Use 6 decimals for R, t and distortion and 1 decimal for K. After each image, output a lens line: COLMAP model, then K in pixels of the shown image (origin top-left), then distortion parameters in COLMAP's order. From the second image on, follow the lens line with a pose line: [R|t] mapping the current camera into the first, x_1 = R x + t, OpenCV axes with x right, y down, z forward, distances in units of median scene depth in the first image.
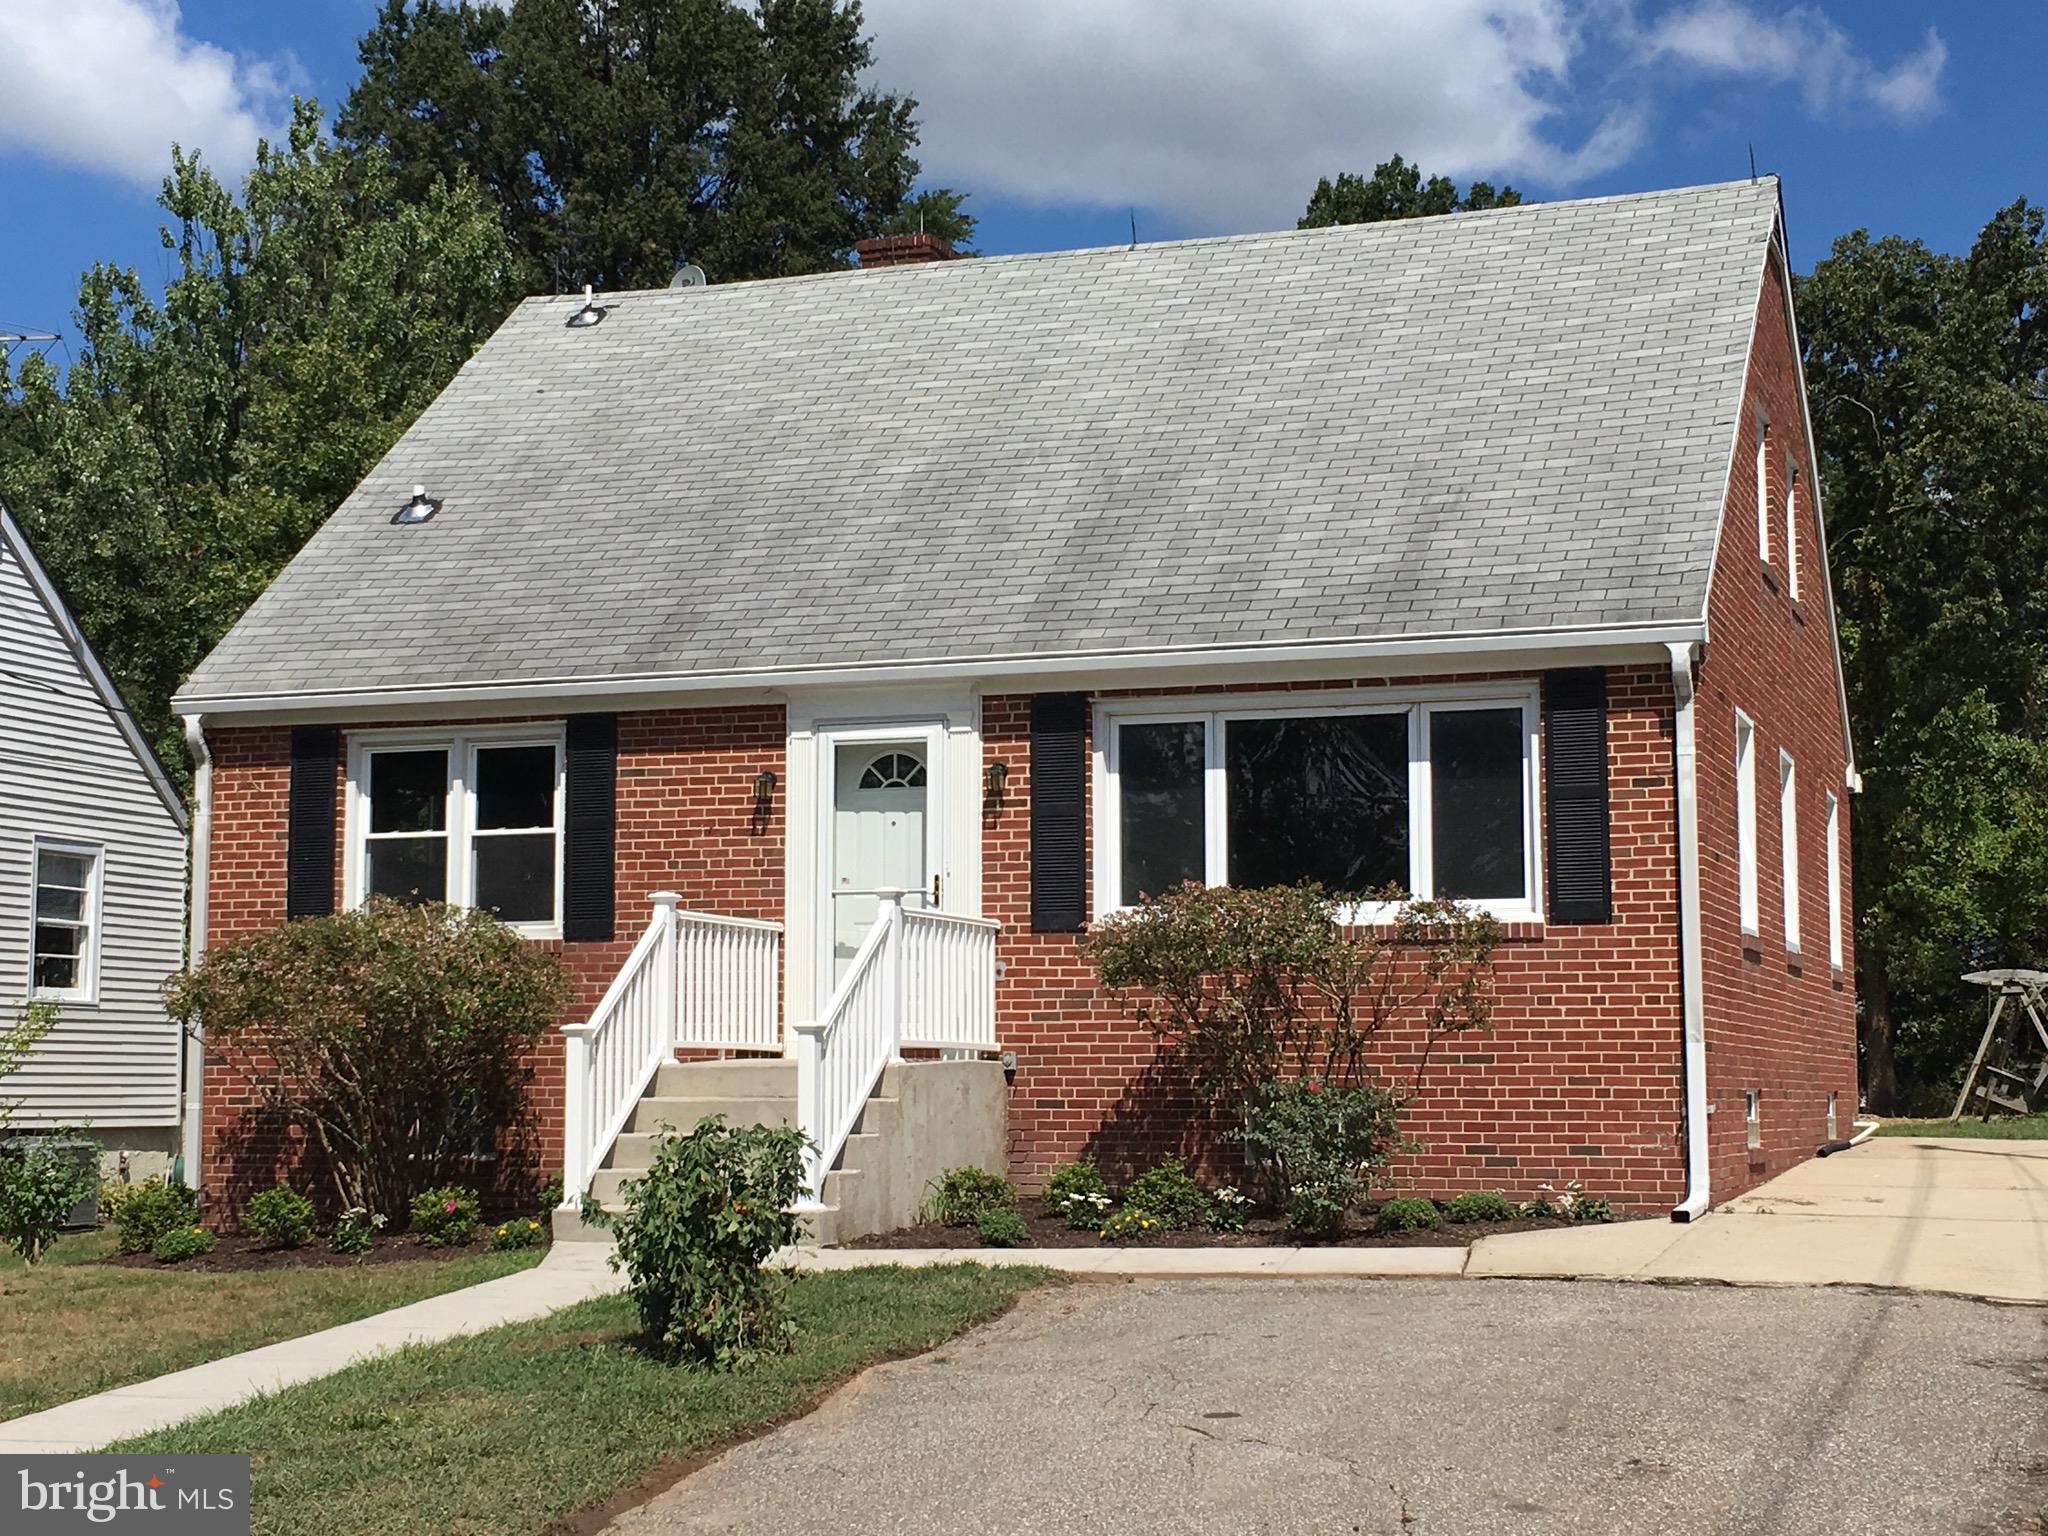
lens RADIAL K [[3200.1, 0, 1024.0], [0, 3200.1, 768.0], [0, 0, 1]] dist [0.039018, 0.198959]
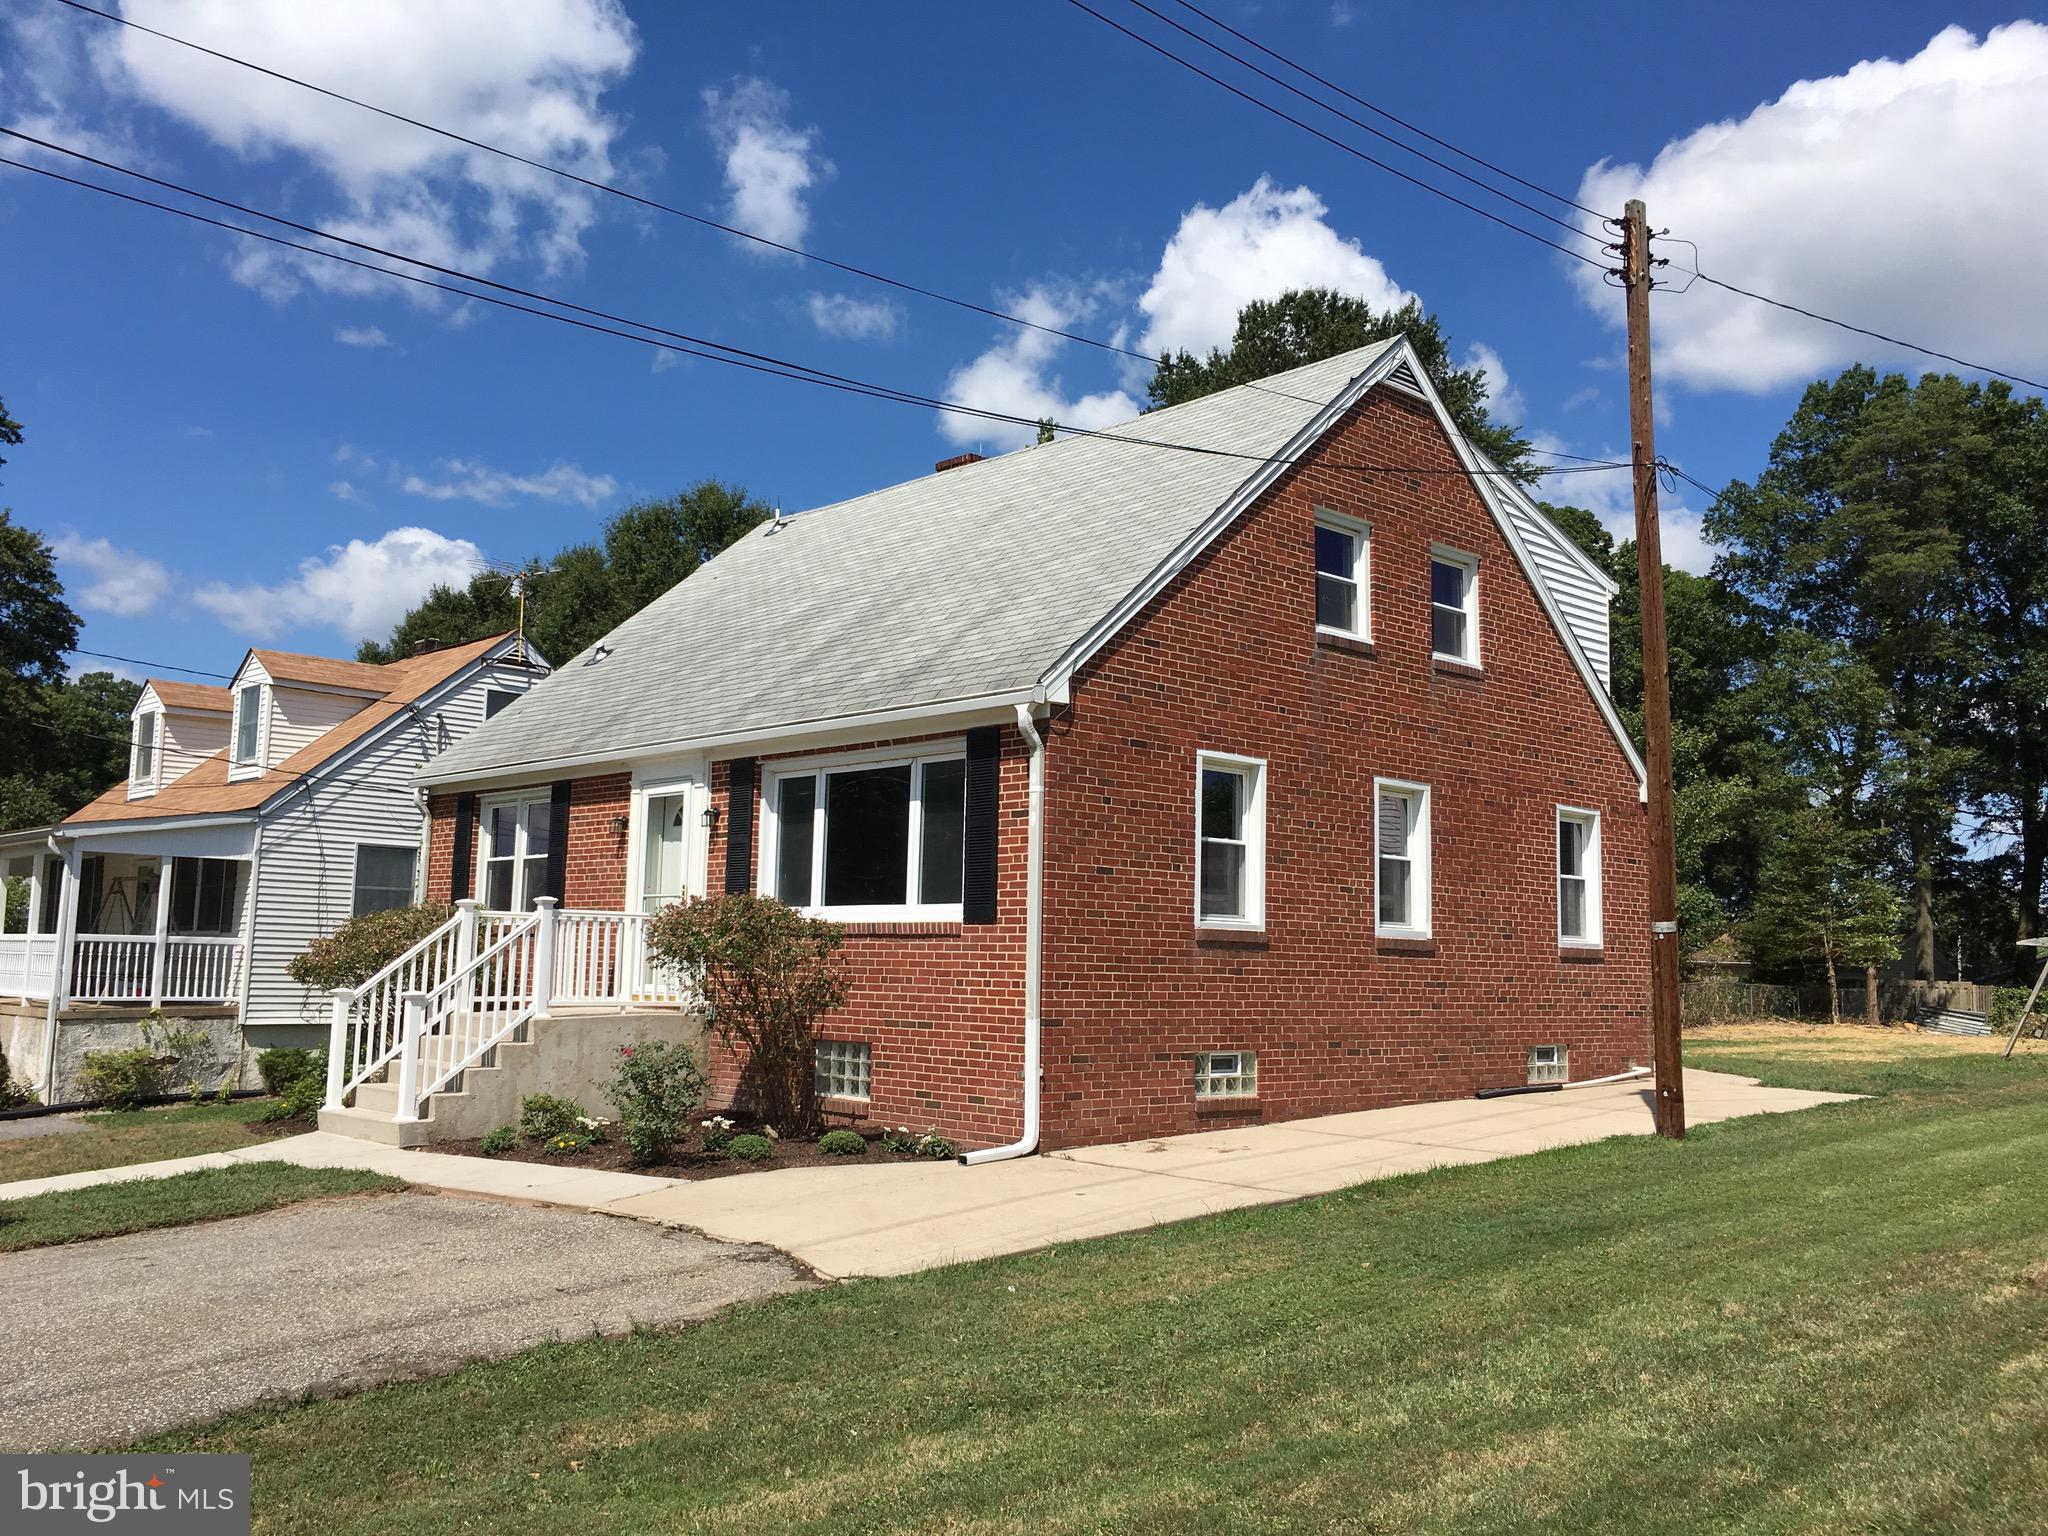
lens RADIAL K [[1751.8, 0, 1026.2], [0, 1751.8, 792.8], [0, 0, 1]] dist [0.078865, 0.000593]
pose [[0.896527, -0.027337, -0.442145, 0.461553], [0.027225, 0.999608, -0.006600, 0.000730], [0.442152, -0.006120, 0.896919, 0.337972]]
